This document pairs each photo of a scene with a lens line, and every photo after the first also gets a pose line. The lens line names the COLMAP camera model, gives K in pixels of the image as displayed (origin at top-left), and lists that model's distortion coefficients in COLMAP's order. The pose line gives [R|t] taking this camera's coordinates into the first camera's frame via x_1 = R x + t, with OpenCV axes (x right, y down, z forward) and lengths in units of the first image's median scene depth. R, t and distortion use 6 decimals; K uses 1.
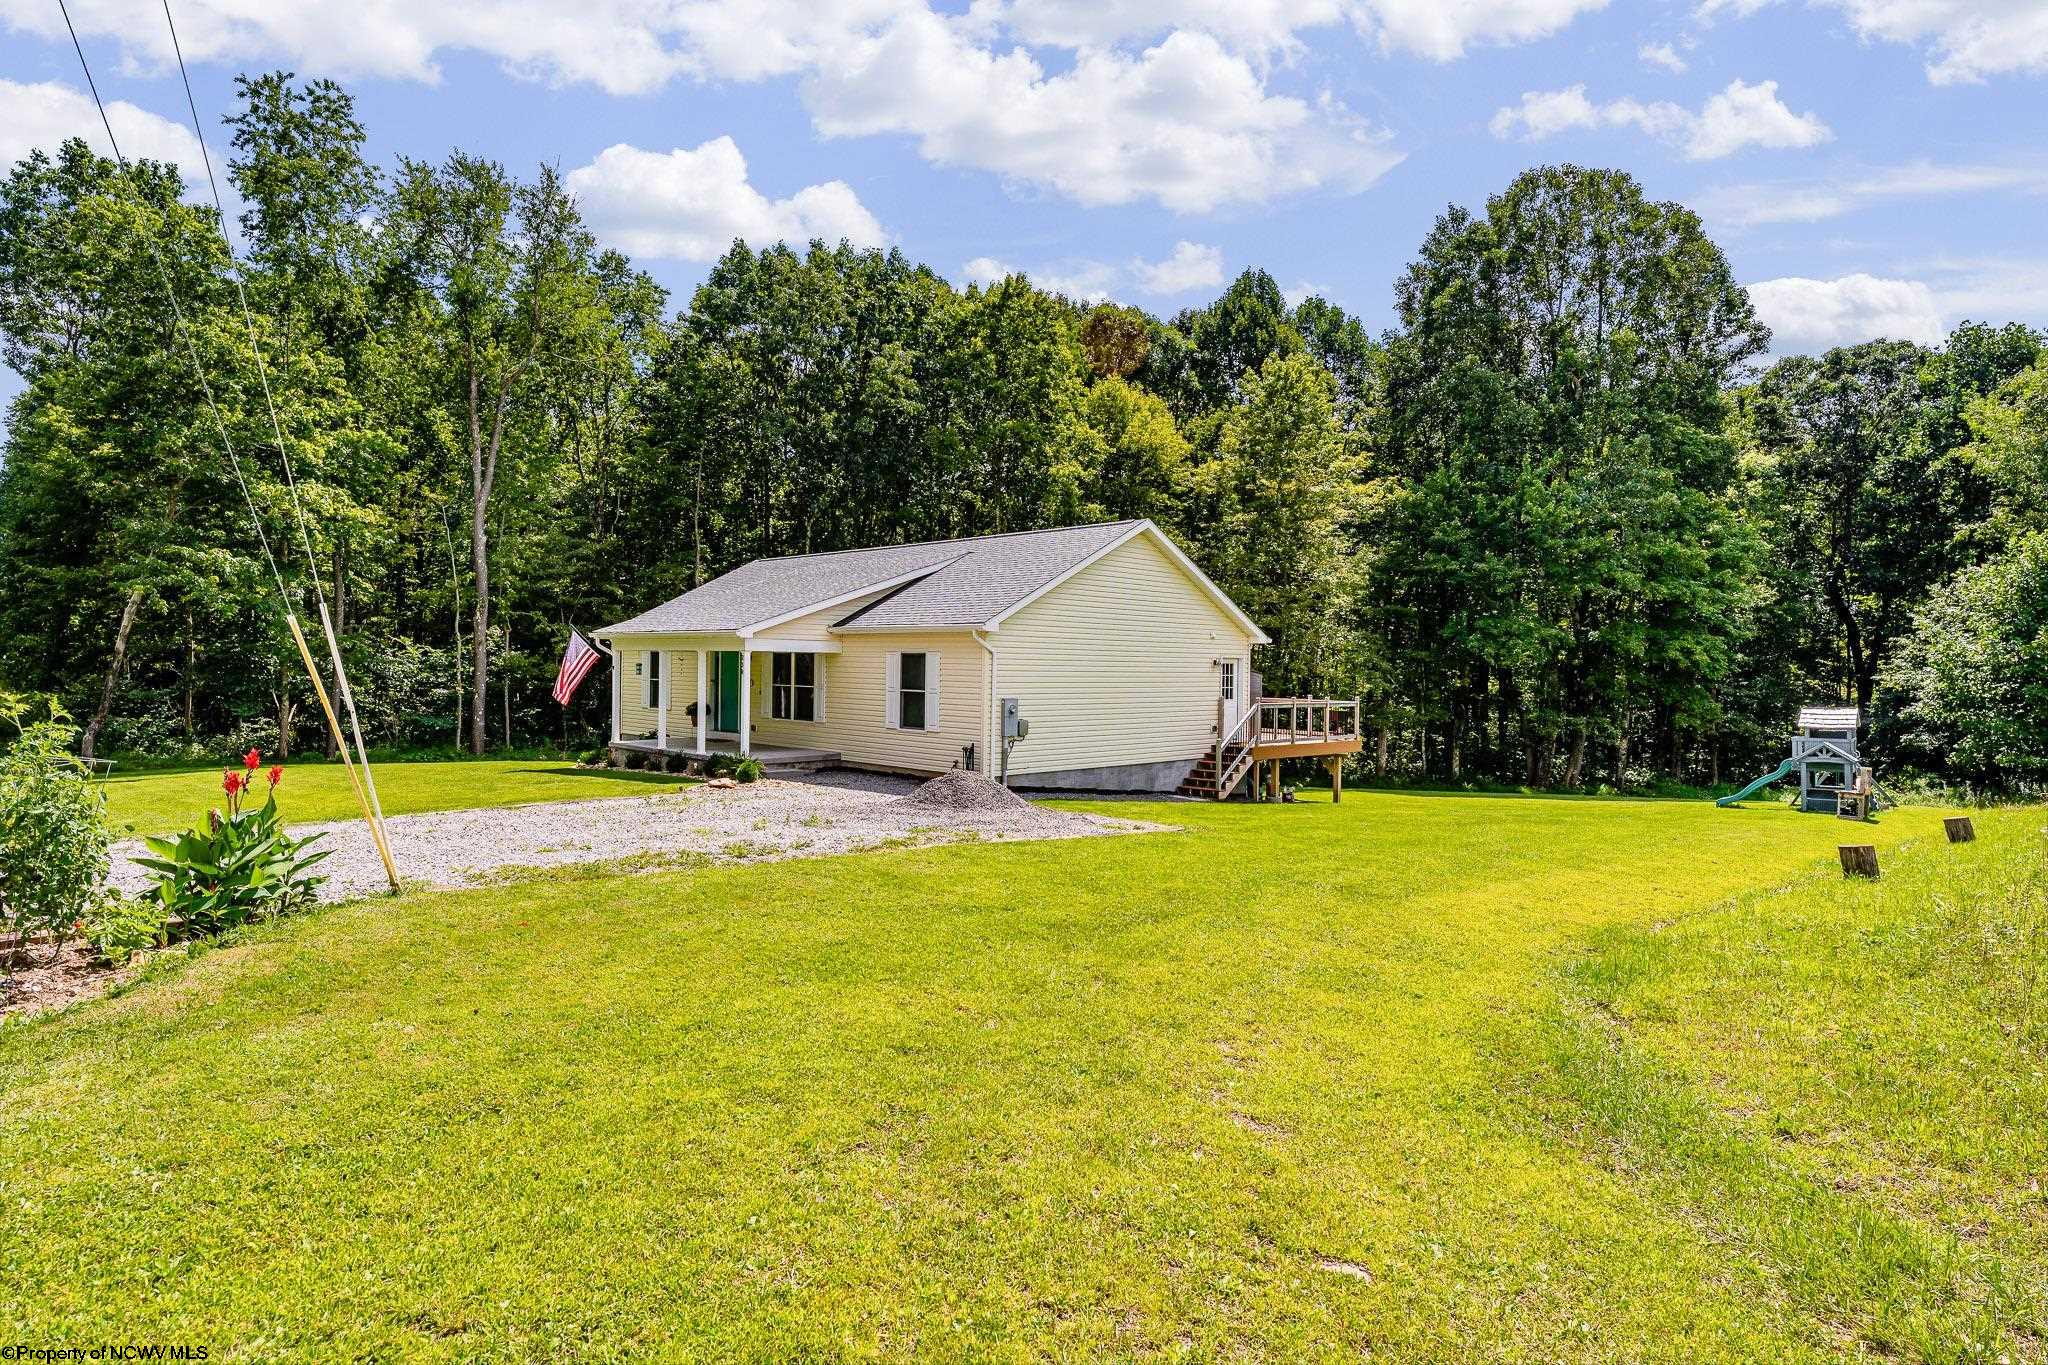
lens RADIAL K [[1060.8, 0, 1027.1], [0, 1060.8, 689.0], [0, 0, 1]] dist [-0.006524, -0.000765]
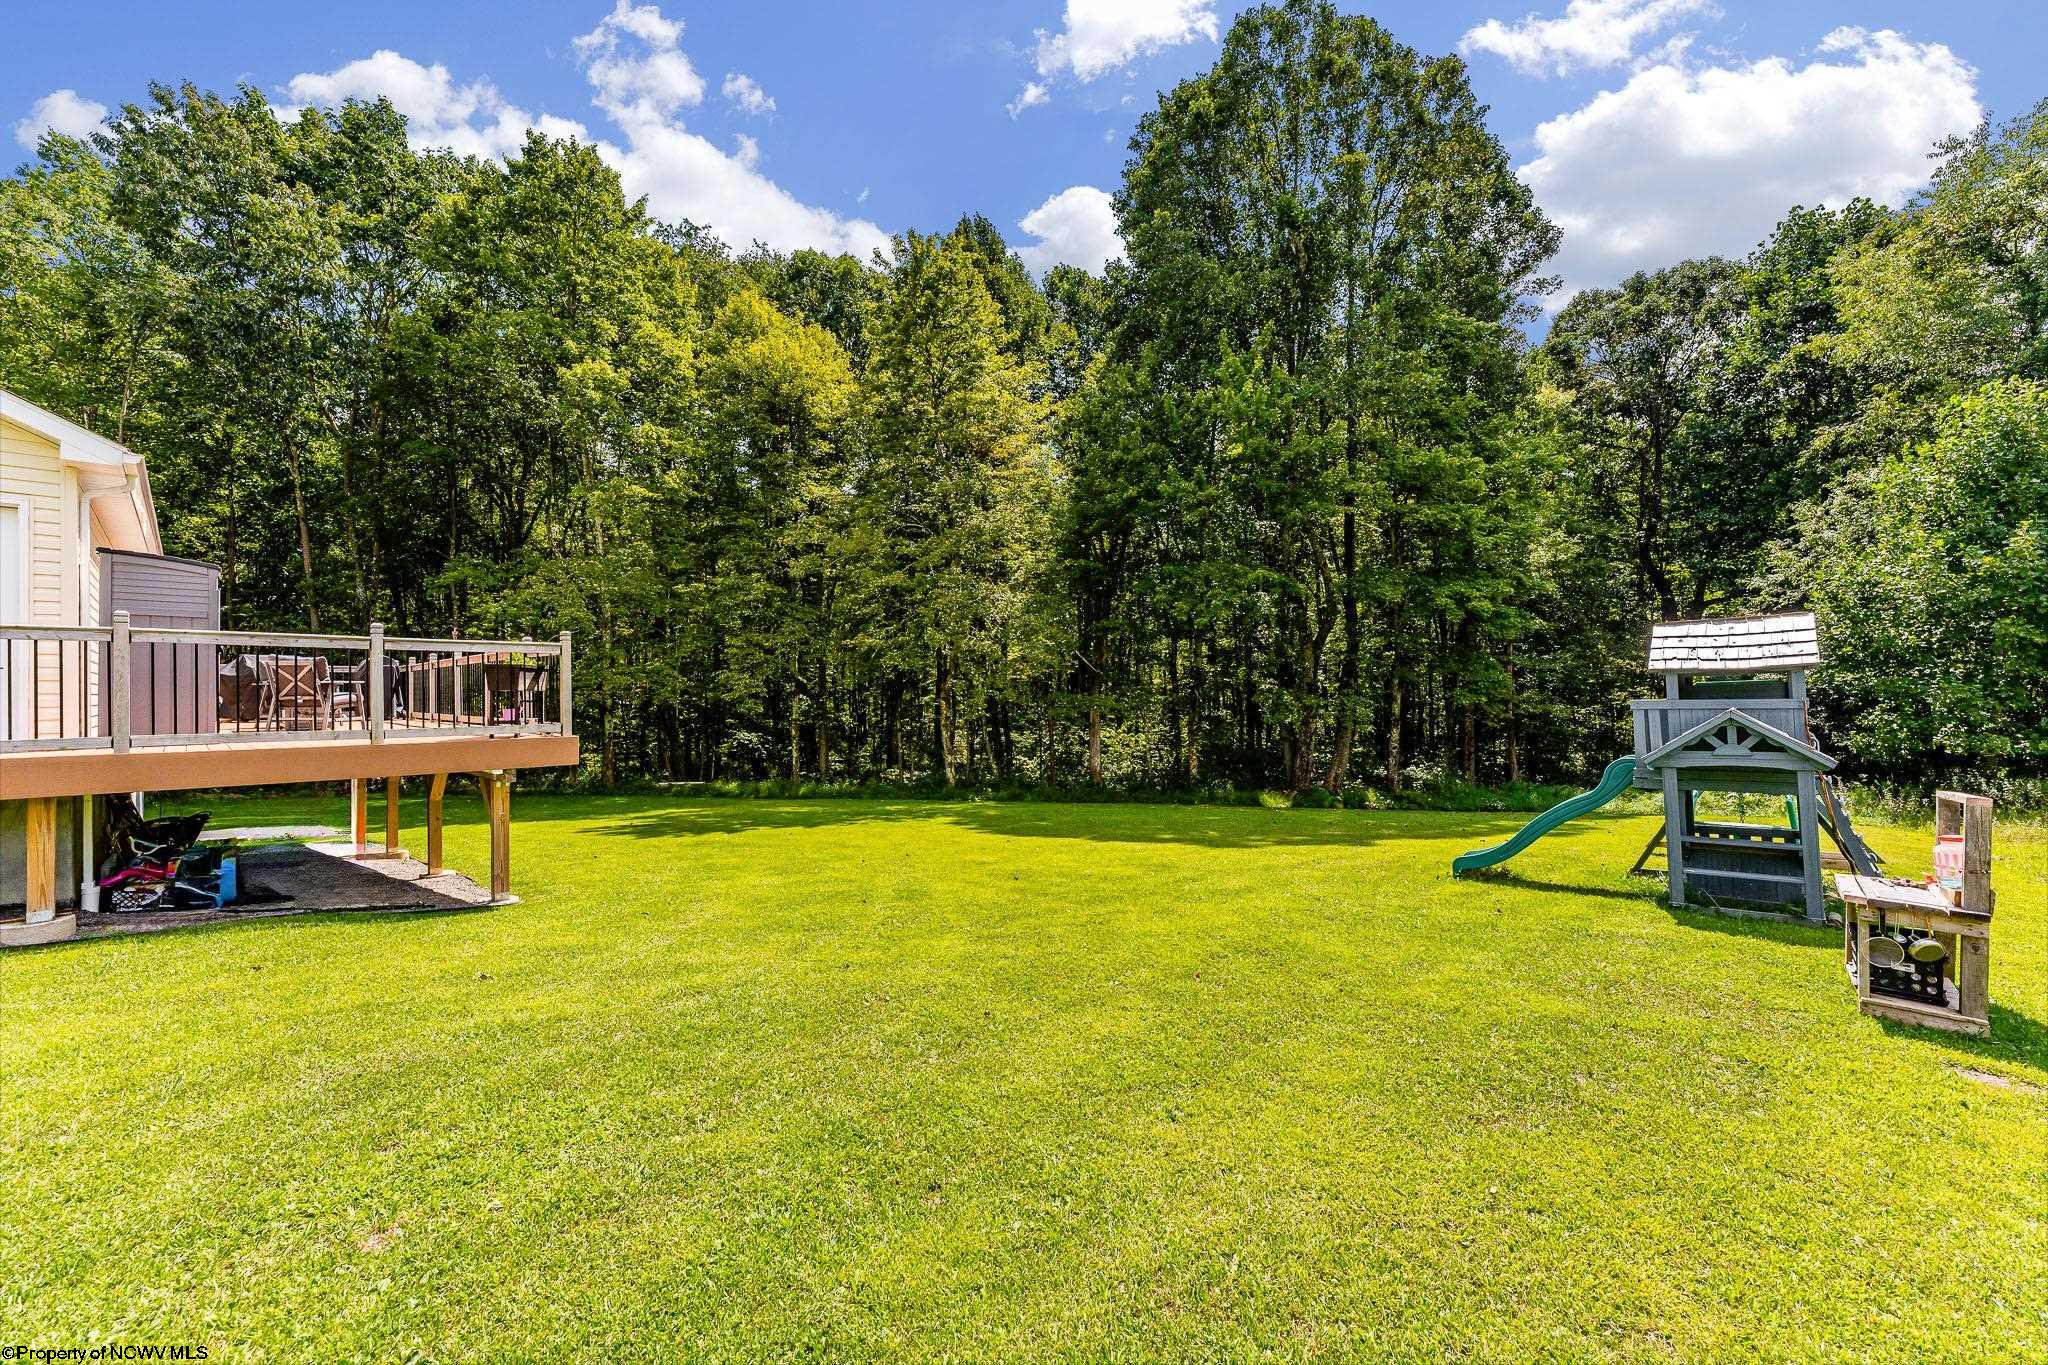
lens RADIAL K [[811.9, 0, 1018.2], [0, 811.9, 680.6], [0, 0, 1]] dist [-0.001401, -0.000178]
pose [[0.999644, -0.025604, 0.007499, 0.291252], [0.025786, 0.999347, -0.025292, 0.023334], [-0.006847, 0.025477, 0.999652, 0.413370]]
